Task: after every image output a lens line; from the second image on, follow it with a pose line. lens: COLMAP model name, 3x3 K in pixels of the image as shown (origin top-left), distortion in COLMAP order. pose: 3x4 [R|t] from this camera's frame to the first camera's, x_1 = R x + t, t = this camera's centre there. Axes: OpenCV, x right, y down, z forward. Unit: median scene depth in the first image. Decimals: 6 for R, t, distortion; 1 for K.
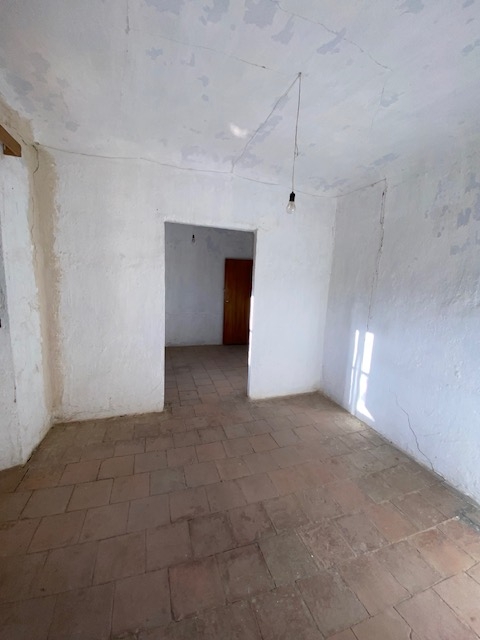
lens RADIAL K [[258.4, 0, 240.0], [0, 258.4, 320.0], [0, 0, 1]] dist [0.014878, -0.017001]
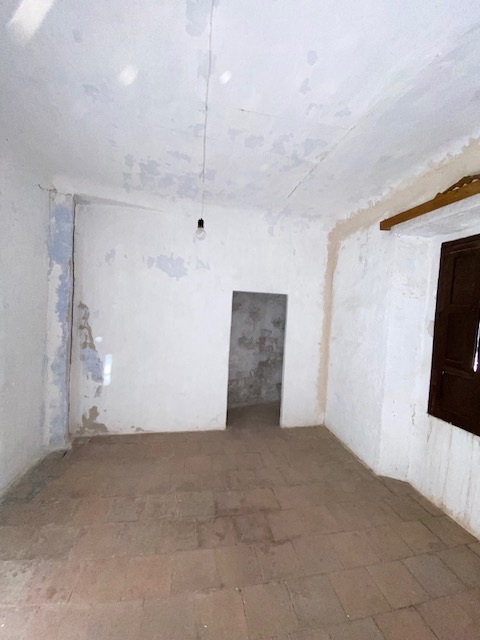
lens RADIAL K [[258.4, 0, 240.0], [0, 258.4, 320.0], [0, 0, 1]] dist [0.014878, -0.017001]
pose [[-0.985689, -0.109973, 0.127763, -0.097873], [-0.080174, 0.972522, 0.218571, -0.324339], [-0.148290, 0.205199, -0.967421, 1.871399]]
